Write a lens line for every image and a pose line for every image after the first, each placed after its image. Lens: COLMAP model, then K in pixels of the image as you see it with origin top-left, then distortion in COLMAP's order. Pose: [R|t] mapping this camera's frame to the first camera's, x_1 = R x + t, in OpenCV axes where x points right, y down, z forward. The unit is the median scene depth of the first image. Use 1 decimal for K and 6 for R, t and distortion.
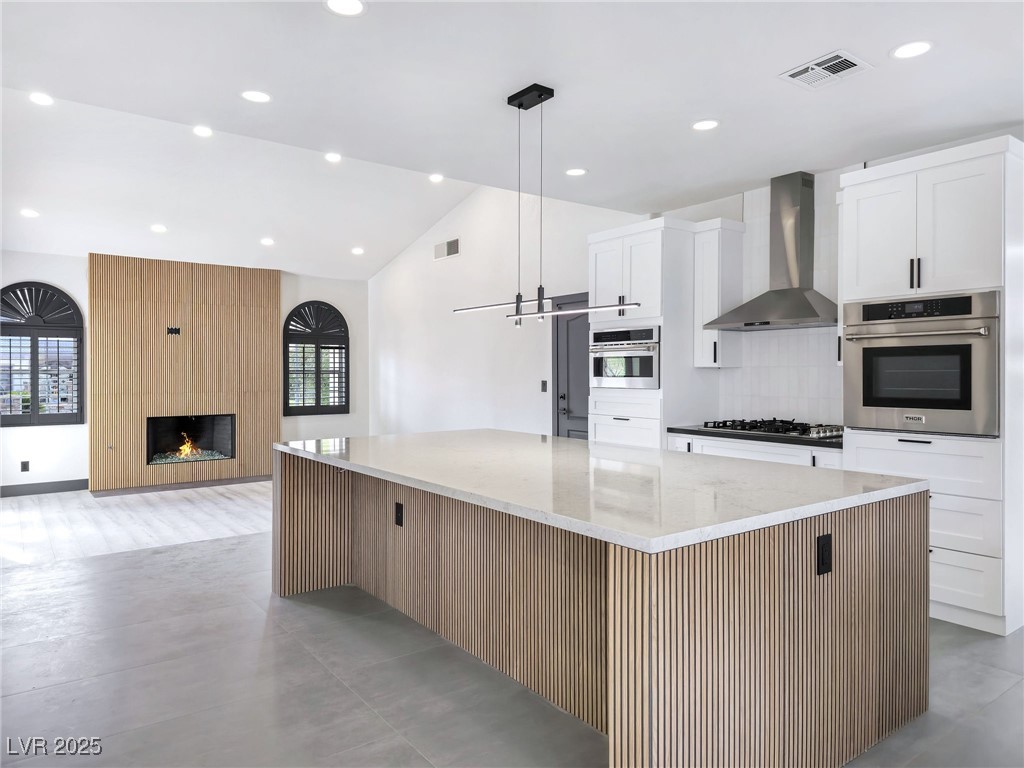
lens RADIAL K [[680.2, 0, 508.8], [0, 680.2, 380.7], [0, 0, 1]] dist [0.074376, -0.075309]
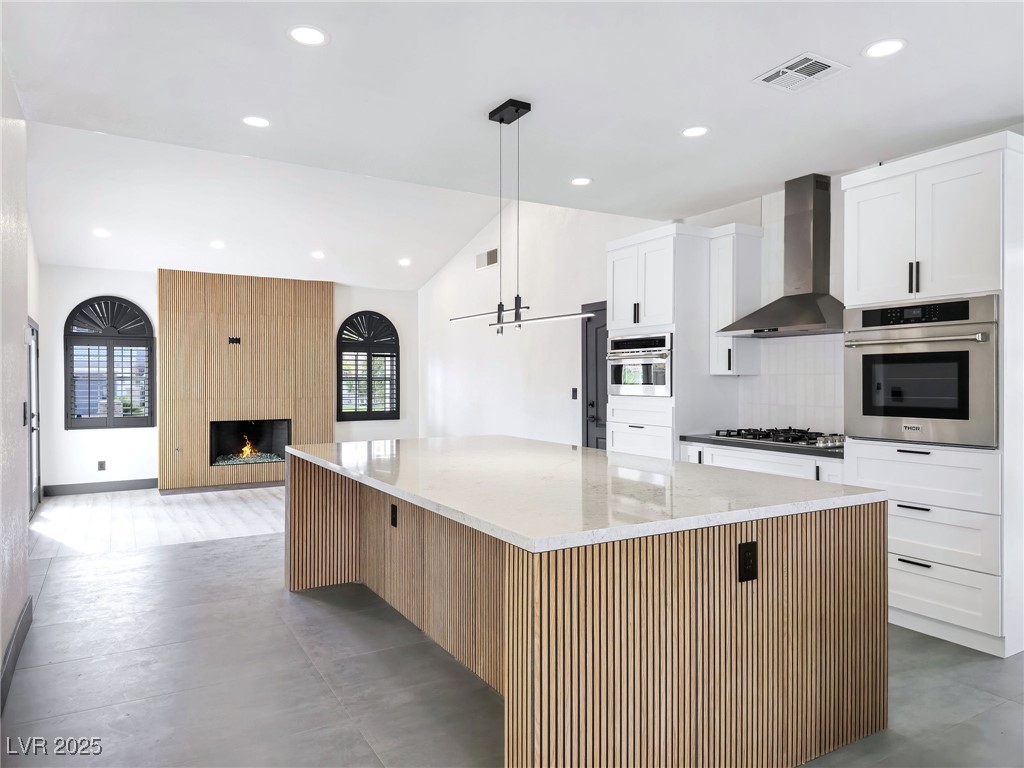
lens RADIAL K [[681.0, 0, 511.3], [0, 681.0, 386.7], [0, 0, 1]] dist [0.072773, -0.073870]
pose [[0.993795, 0.002401, -0.111200, 0.119894], [-0.002642, 0.999994, -0.002019, 0.000281], [0.111194, 0.002300, 0.993796, -0.016949]]
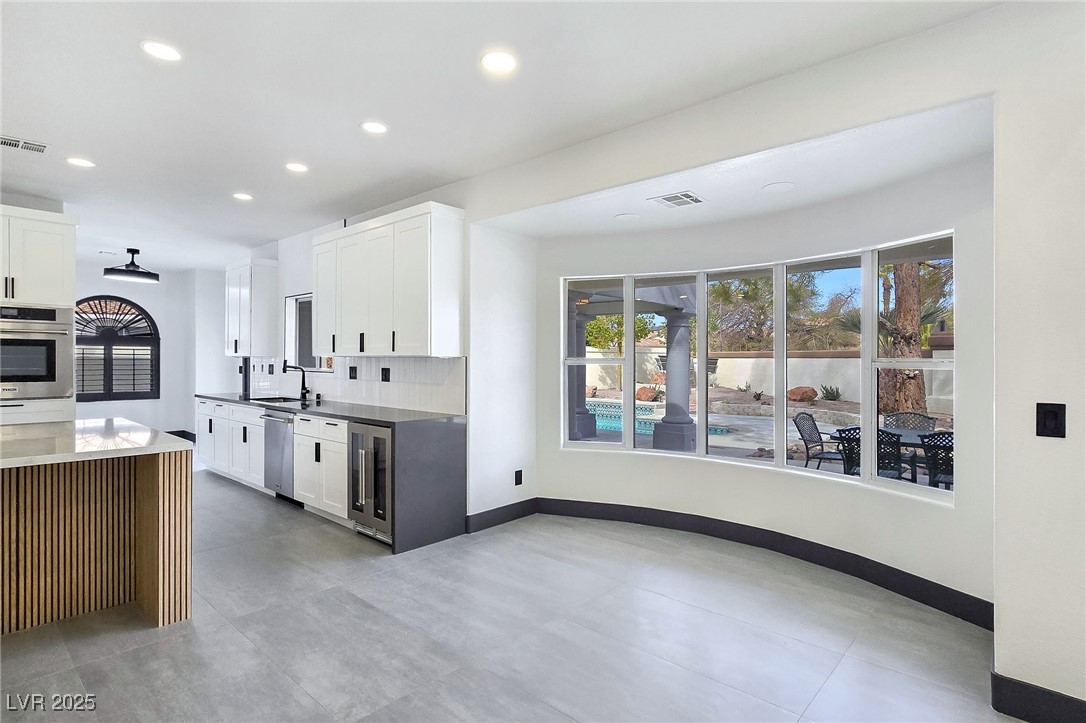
lens RADIAL K [[554.5, 0, 539.5], [0, 554.5, 361.6], [0, 0, 1]] dist [-0.003232, -0.000818]
pose [[-0.192661, -0.001937, 0.981263, -0.642997], [0.002610, 0.999994, 0.002486, -0.002453], [-0.981262, 0.003040, -0.192655, 0.128432]]
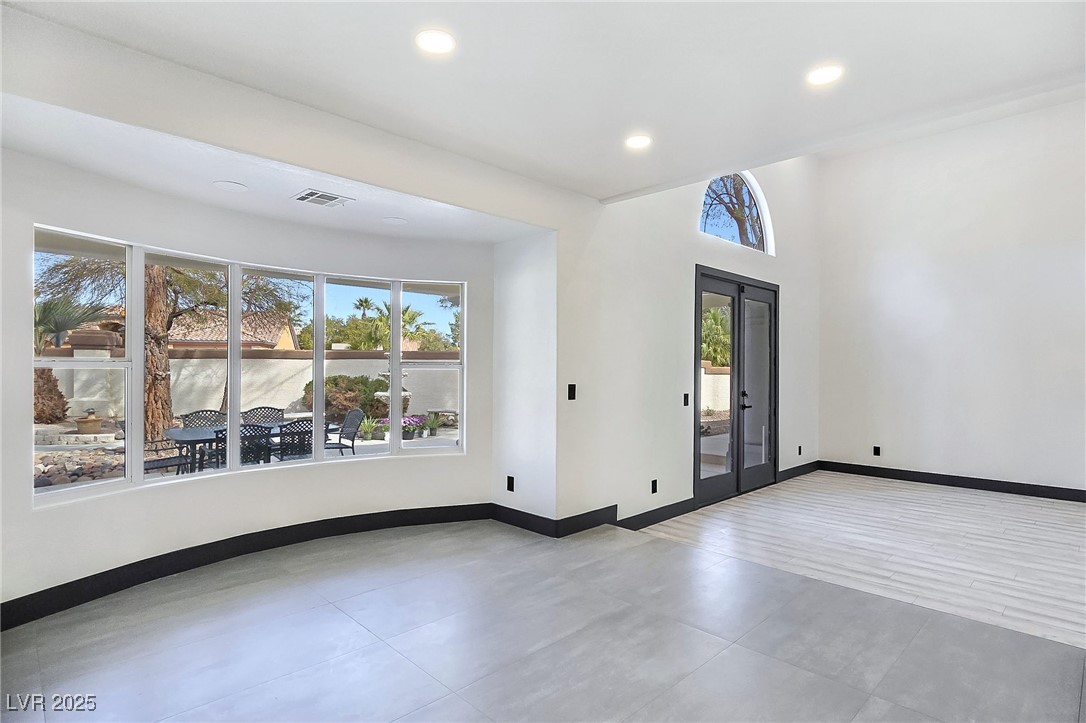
lens RADIAL K [[560.2, 0, 557.9], [0, 560.2, 364.8], [0, 0, 1]] dist [-0.002282, -0.000466]
pose [[-0.988198, -0.004488, -0.153113, -0.081771], [-0.005697, 0.999956, 0.007459, -0.008592], [0.153073, 0.008243, -0.988181, 0.636162]]
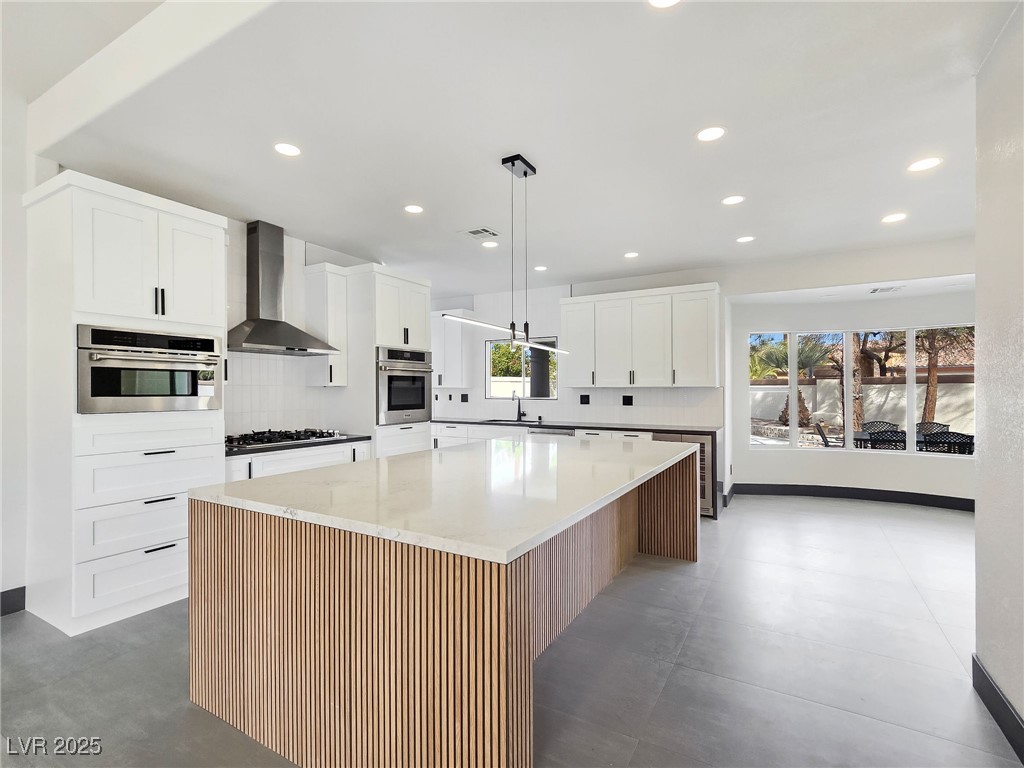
lens RADIAL K [[493.3, 0, 511.7], [0, 493.3, 386.3], [0, 0, 1]] dist [-0.002750, 0.000103]
pose [[-0.402032, 0.006933, 0.915599, -0.617760], [0.011428, 0.999931, -0.002554, -0.014178], [-0.915554, 0.009437, -0.402084, 1.101596]]
